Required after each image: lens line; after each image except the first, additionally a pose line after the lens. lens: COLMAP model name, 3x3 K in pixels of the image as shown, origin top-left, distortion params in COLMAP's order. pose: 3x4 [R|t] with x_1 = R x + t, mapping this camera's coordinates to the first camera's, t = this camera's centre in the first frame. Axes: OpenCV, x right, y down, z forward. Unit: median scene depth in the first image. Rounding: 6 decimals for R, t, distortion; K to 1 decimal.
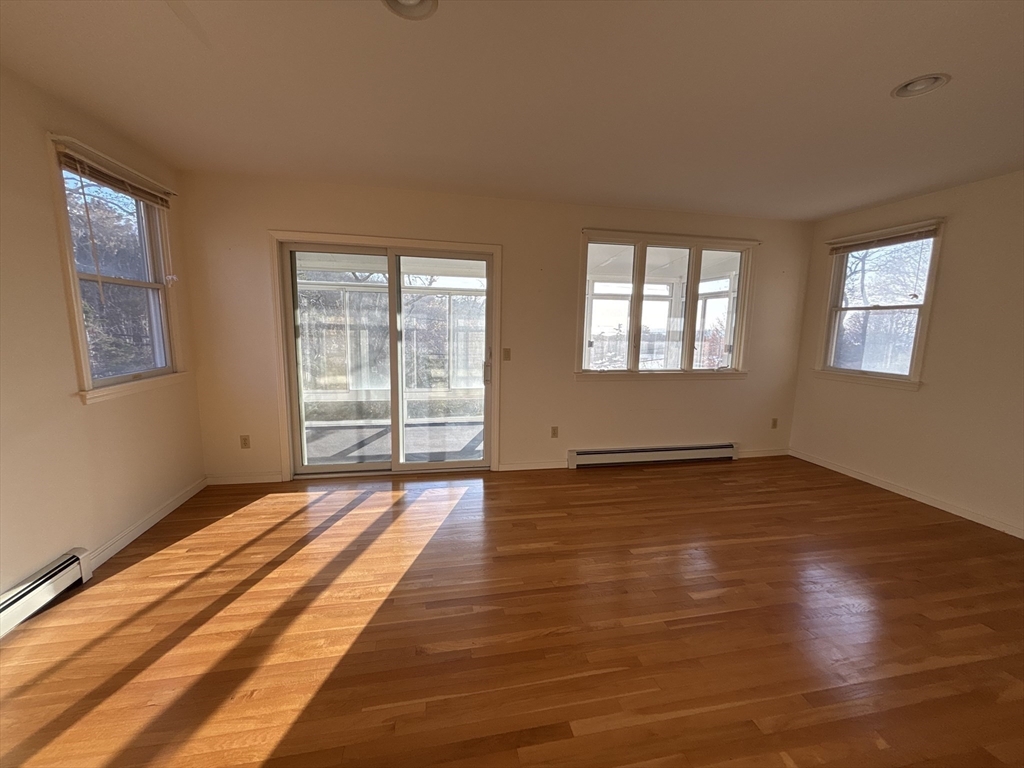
lens RADIAL K [[413.0, 0, 512.6], [0, 413.0, 384.8], [0, 0, 1]] dist [0.003731, -0.000311]
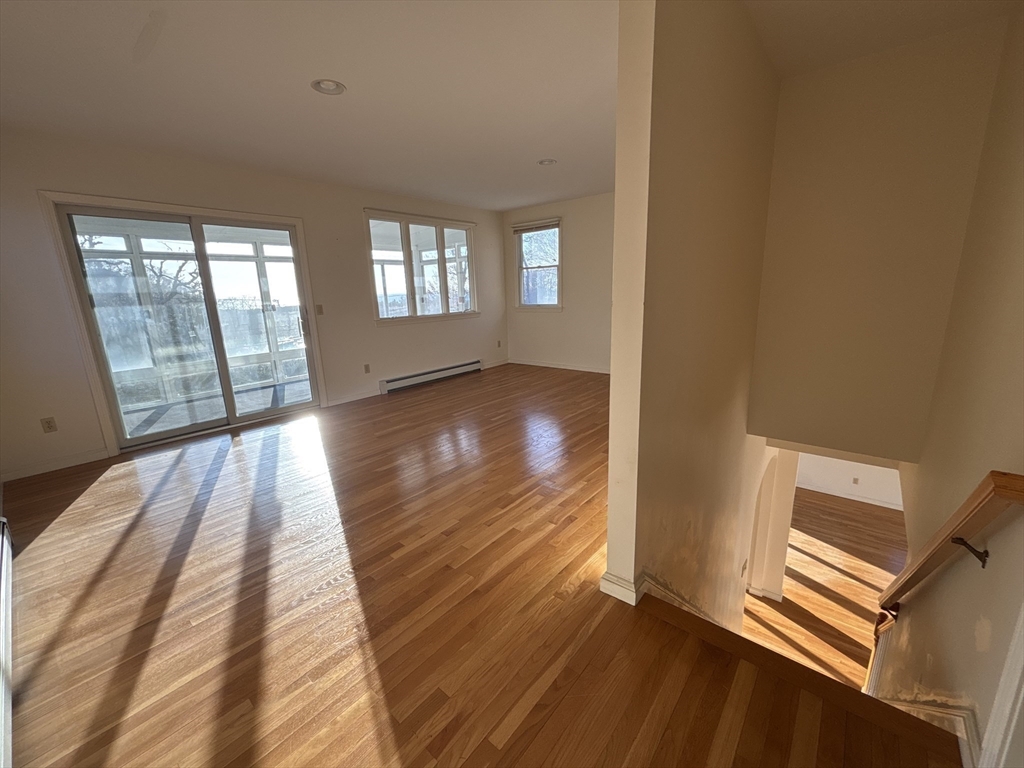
lens RADIAL K [[413.0, 0, 511.1], [0, 413.0, 388.8], [0, 0, 1]] dist [0.003731, -0.000311]
pose [[0.785707, -0.188412, 0.589208, -0.319163], [0.135850, 0.981790, 0.132792, 0.065808], [-0.603498, -0.024292, 0.796994, -0.309783]]
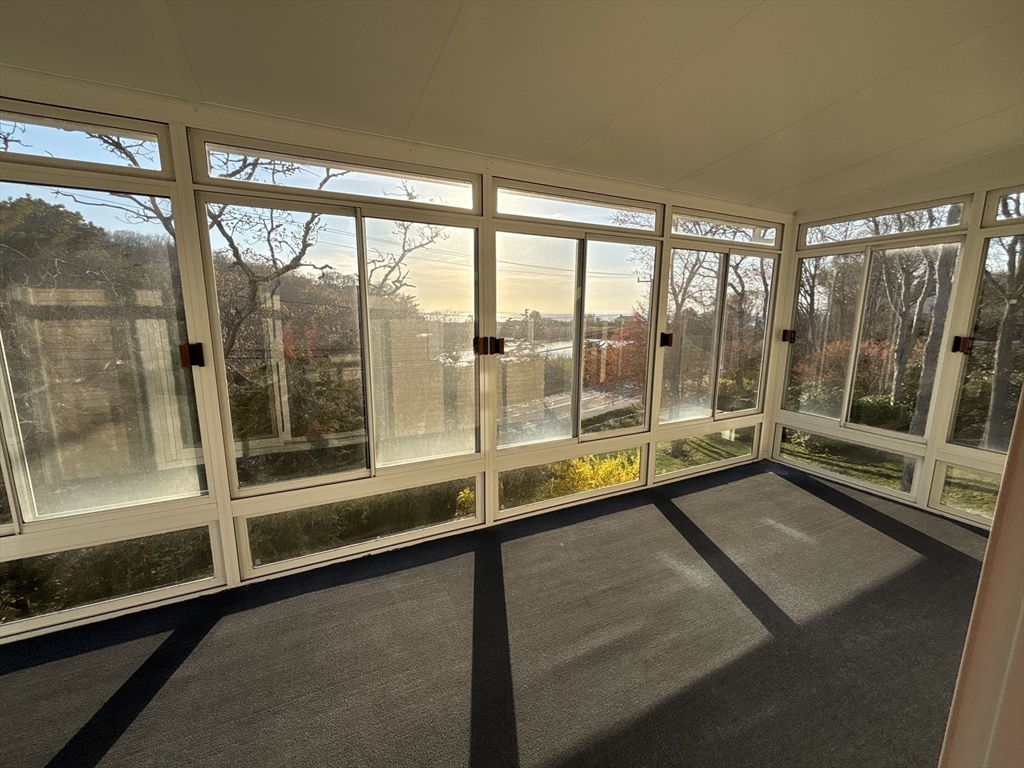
lens RADIAL K [[413.0, 0, 513.5], [0, 413.0, 383.8], [0, 0, 1]] dist [0.003731, -0.000311]
pose [[0.967232, -0.054782, 0.247912, -0.178235], [0.047895, 0.998283, 0.033732, -0.117235], [-0.249334, -0.020753, 0.968195, 0.927912]]
